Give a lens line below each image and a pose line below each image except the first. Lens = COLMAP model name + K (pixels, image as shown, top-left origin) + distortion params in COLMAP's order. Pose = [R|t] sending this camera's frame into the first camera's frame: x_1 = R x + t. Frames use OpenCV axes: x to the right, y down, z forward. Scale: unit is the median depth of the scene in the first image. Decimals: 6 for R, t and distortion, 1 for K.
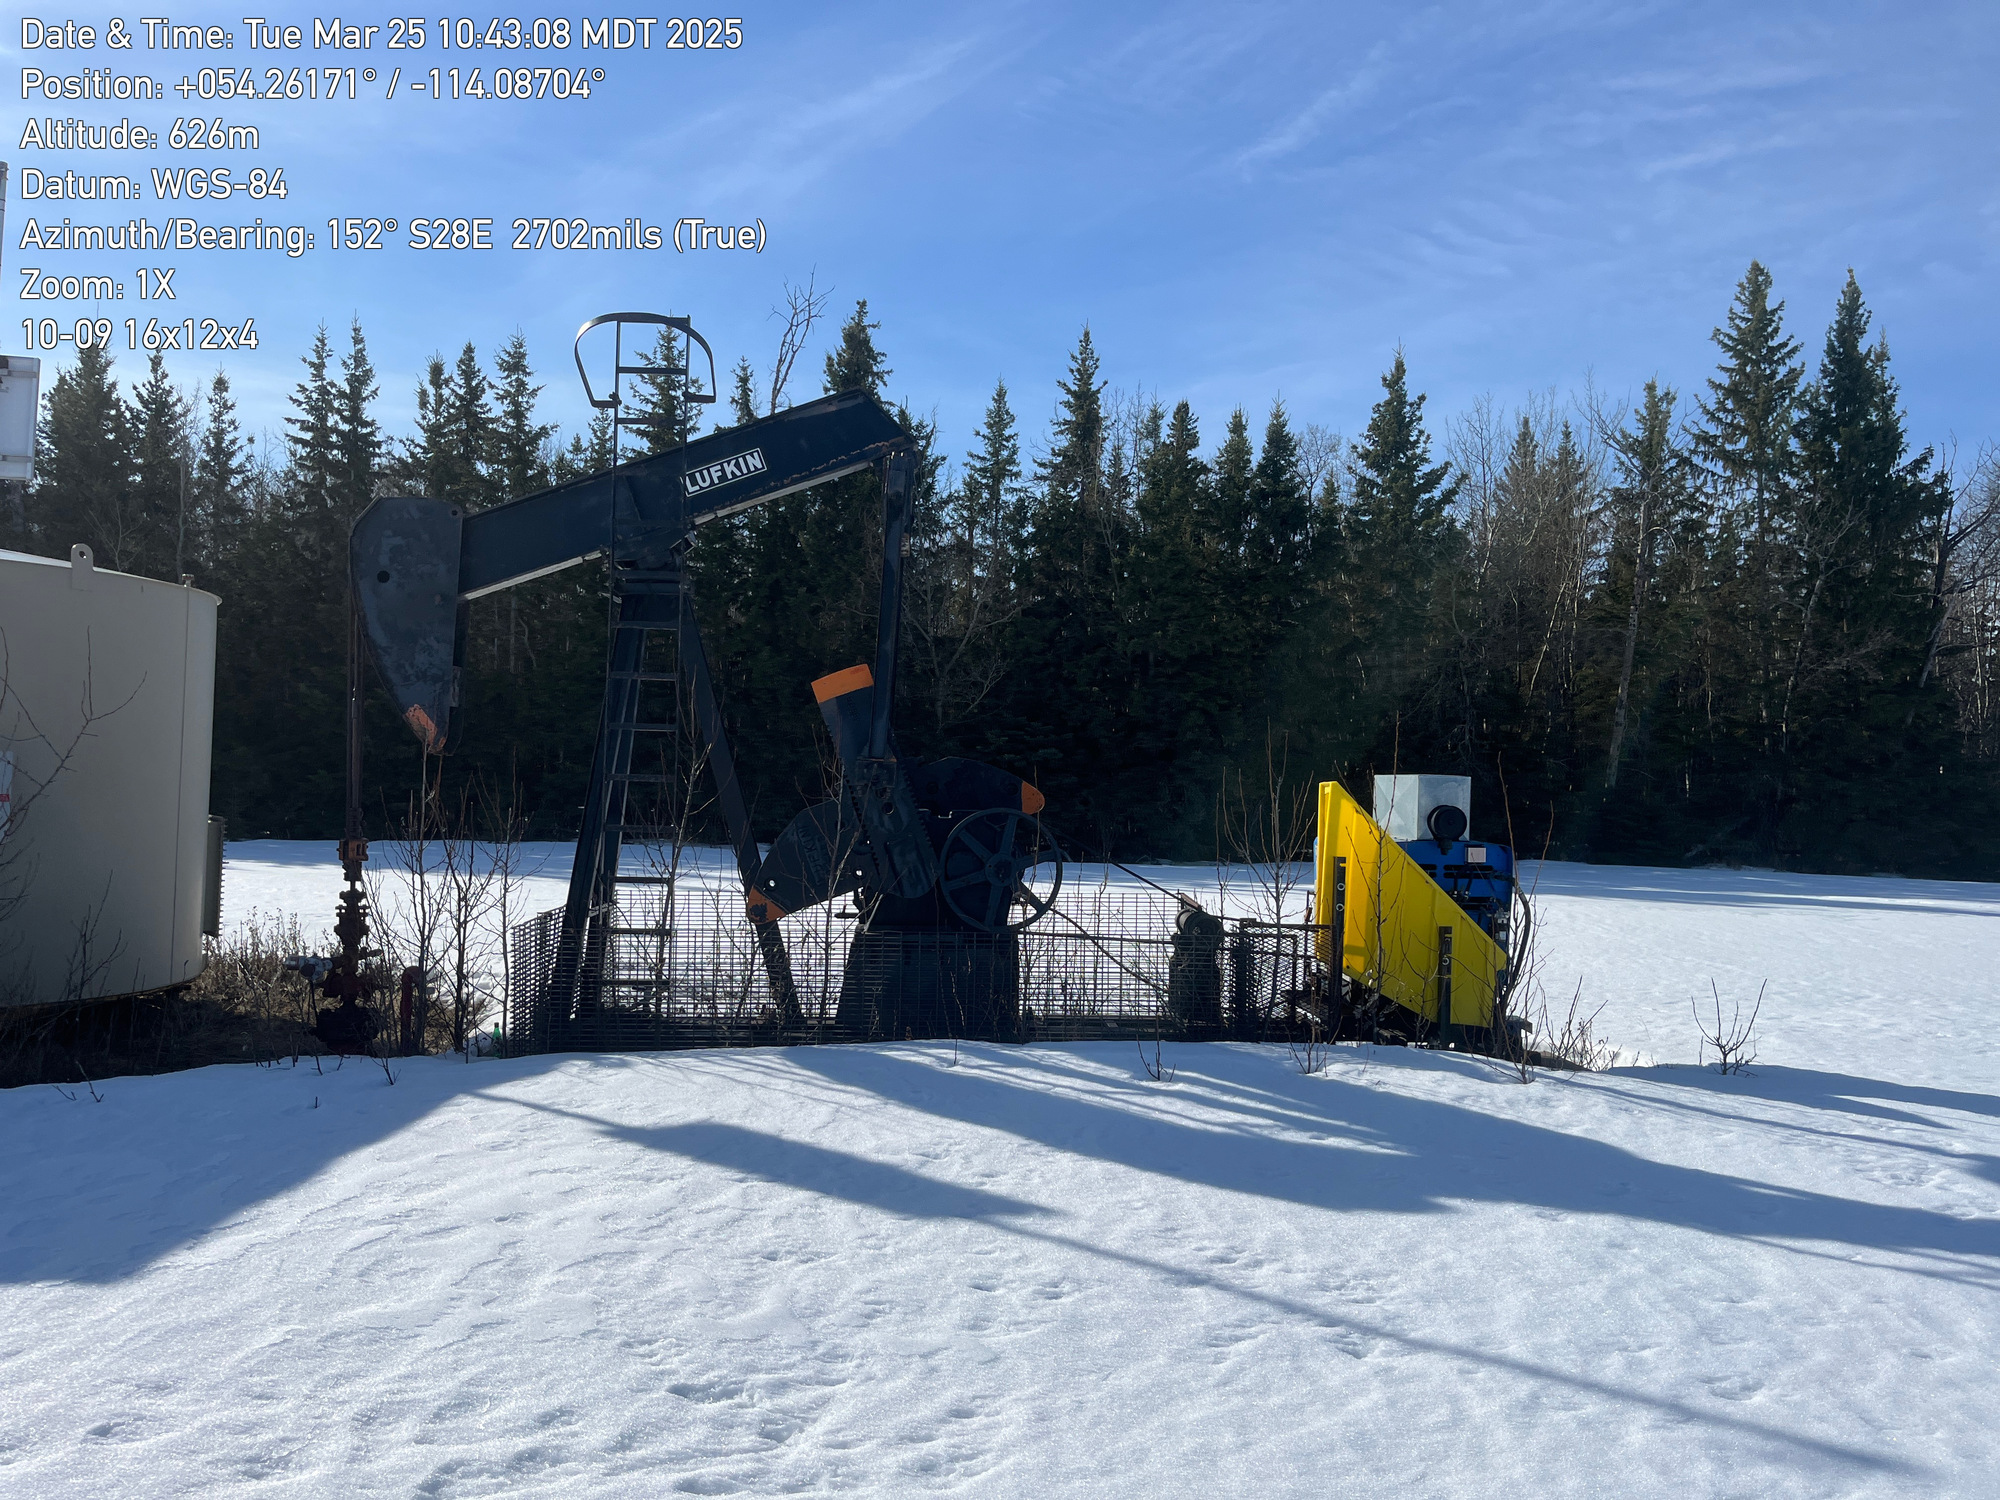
lens RADIAL K [[1541.6, 0, 999.7], [0, 1541.6, 759.5], [0, 0, 1]] dist [0.044624, -0.065458]
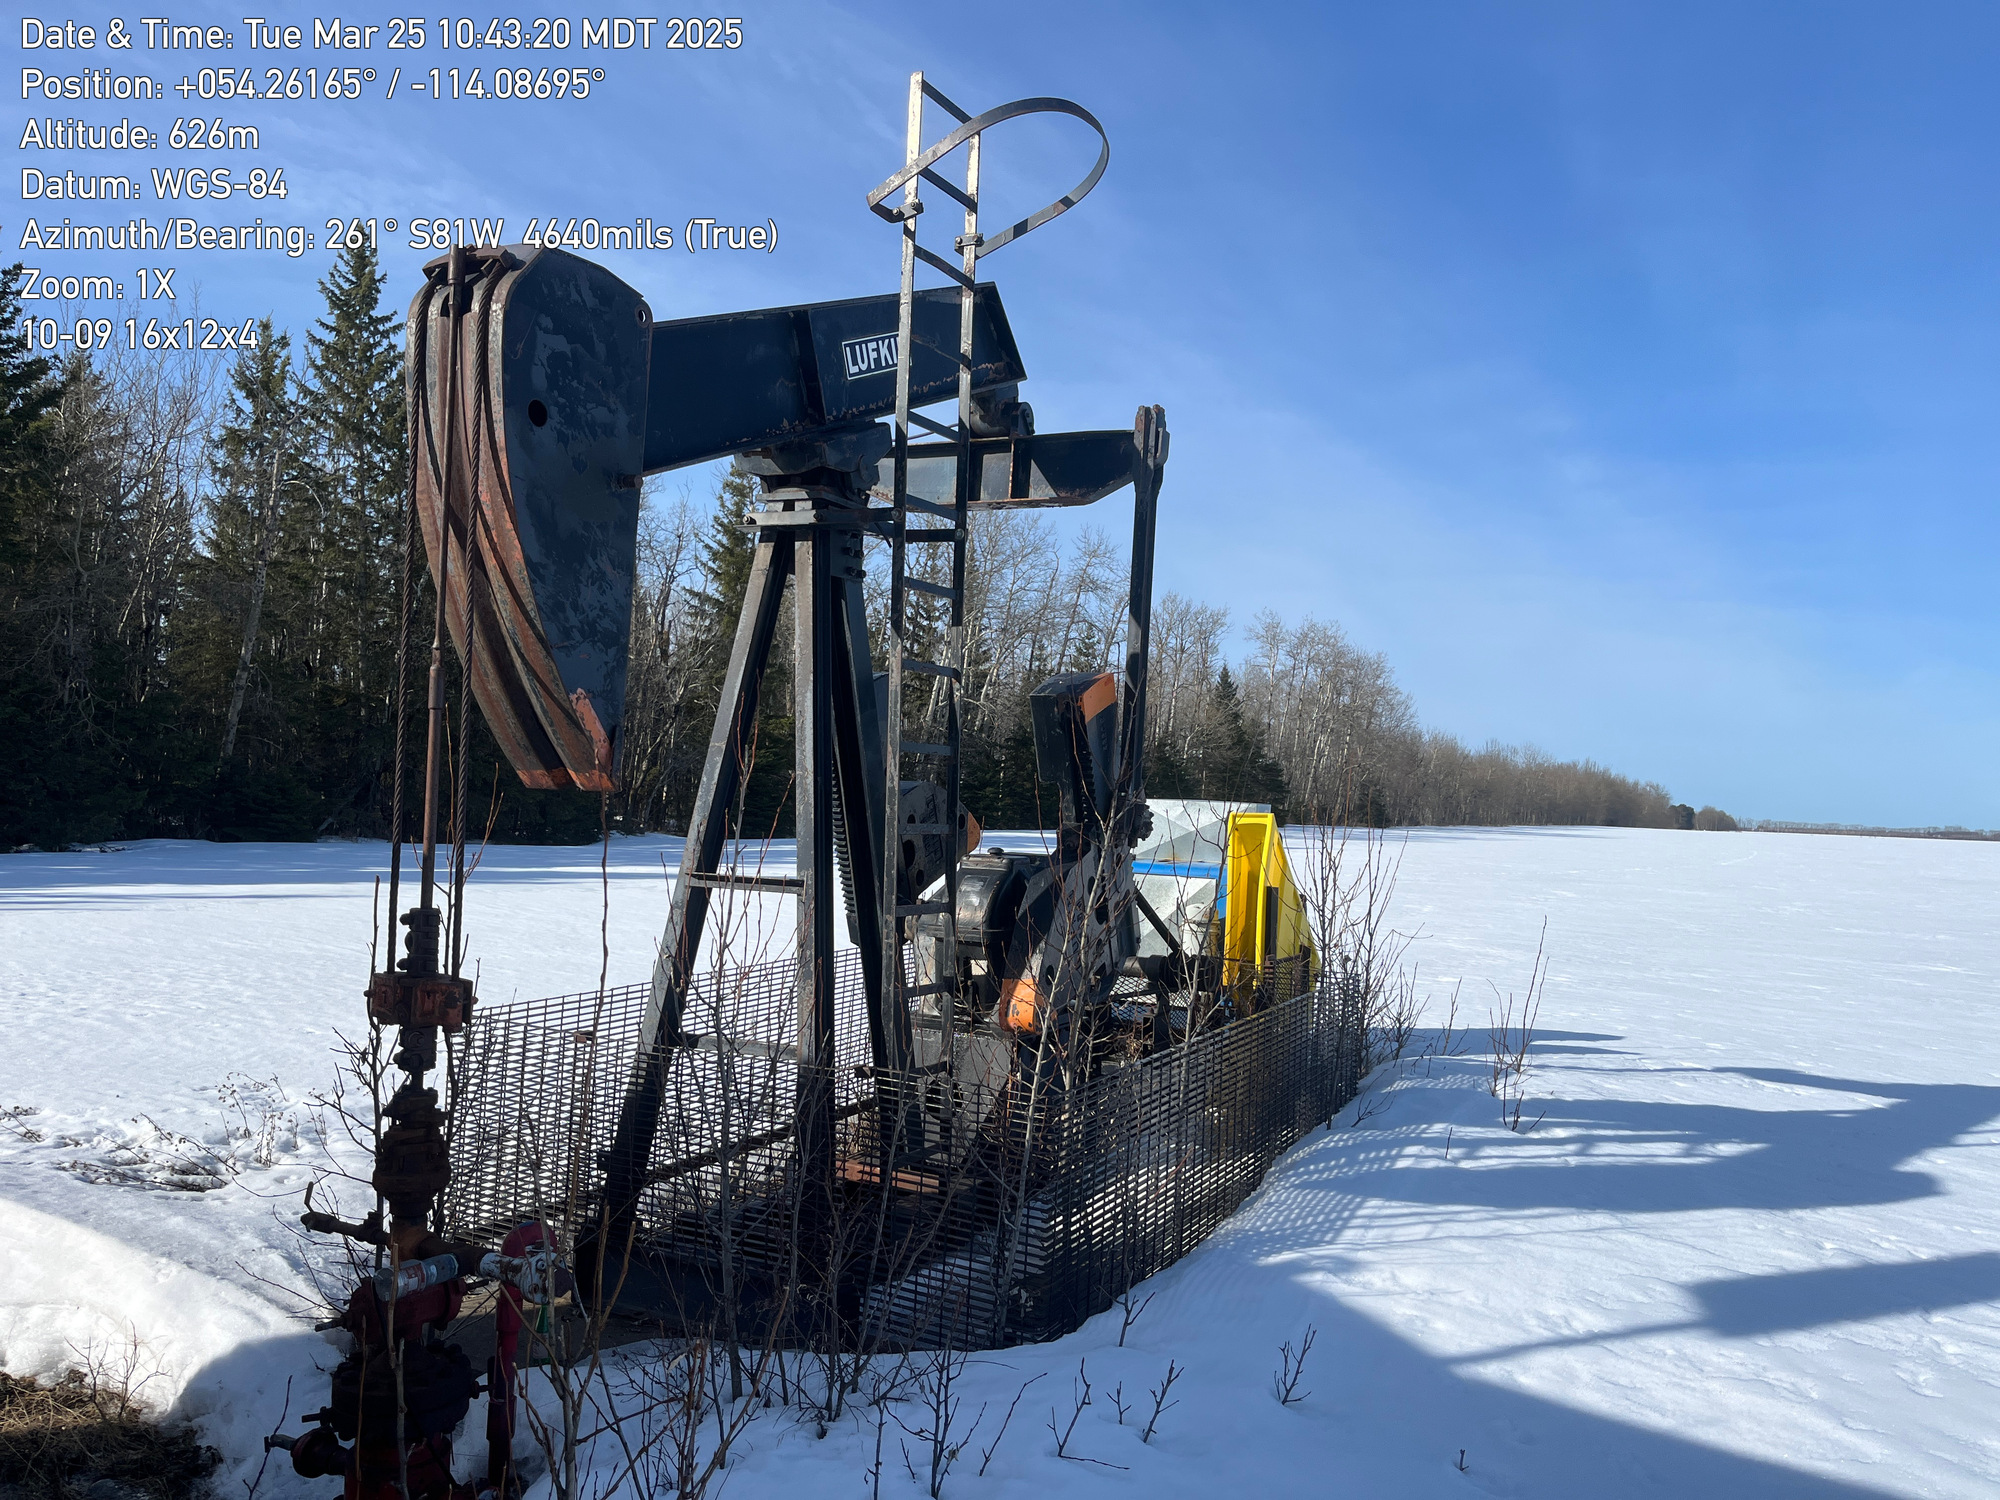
lens RADIAL K [[1541.6, 0, 999.1], [0, 1541.6, 751.9], [0, 0, 1]] dist [0.044624, -0.065458]
pose [[0.478028, 0.013585, 0.878240, -0.698971], [-0.037173, 0.999297, 0.004776, -0.021451], [-0.877558, -0.034930, 0.478197, 0.612184]]
